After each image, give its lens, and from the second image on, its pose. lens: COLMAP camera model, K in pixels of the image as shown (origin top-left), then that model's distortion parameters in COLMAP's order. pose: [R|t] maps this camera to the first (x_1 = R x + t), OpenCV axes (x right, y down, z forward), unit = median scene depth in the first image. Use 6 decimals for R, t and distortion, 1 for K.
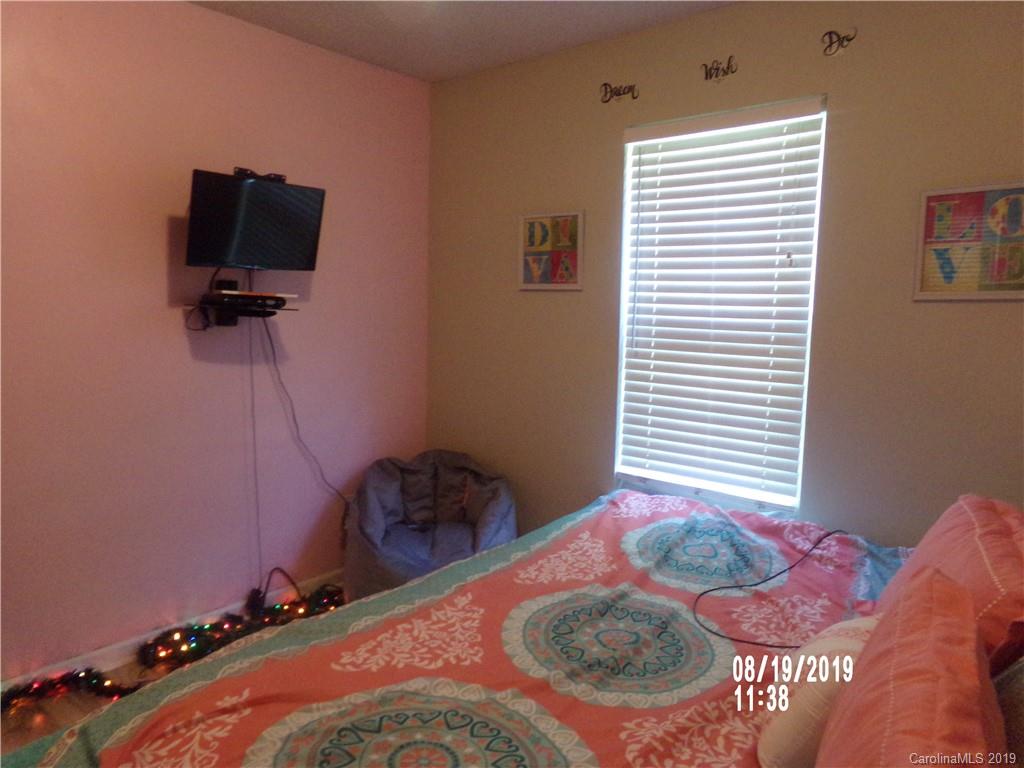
lens RADIAL K [[715.6, 0, 512.0], [0, 715.6, 384.0], [0, 0, 1]] dist [-0.091403, 0.147949]
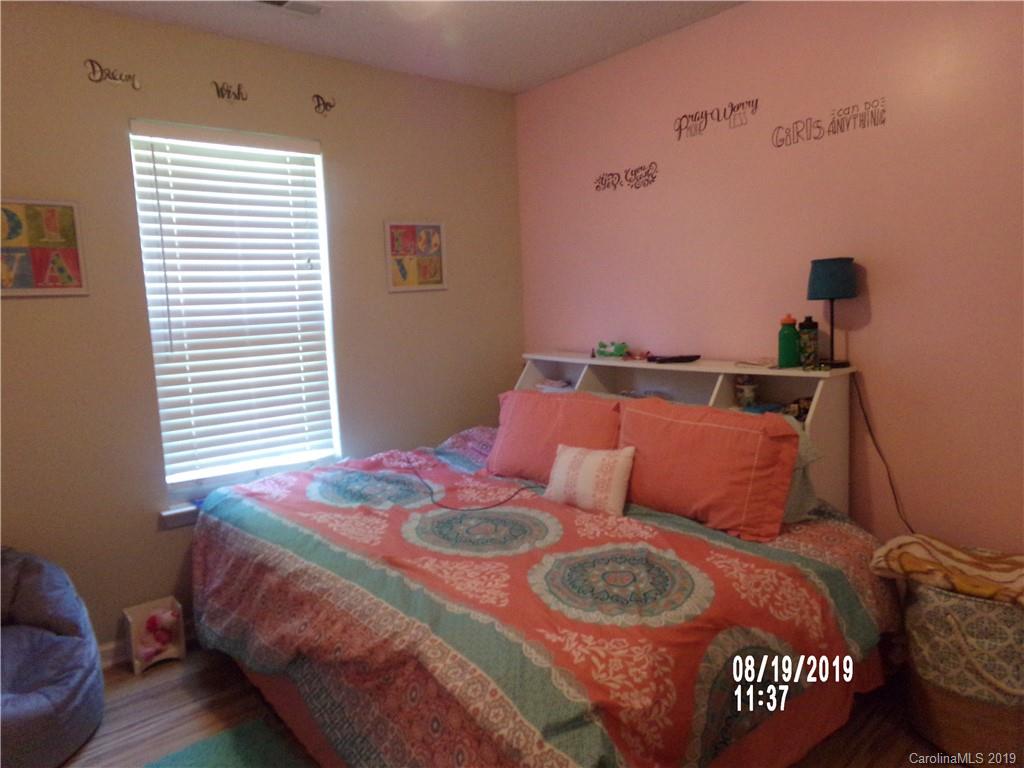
lens RADIAL K [[715.6, 0, 512.0], [0, 715.6, 384.0], [0, 0, 1]] dist [-0.091403, 0.147949]
pose [[0.162165, -0.147938, 0.975611, -0.798560], [0.151322, 0.980731, 0.123562, -0.064177], [-0.975092, 0.127594, 0.181427, 0.425018]]
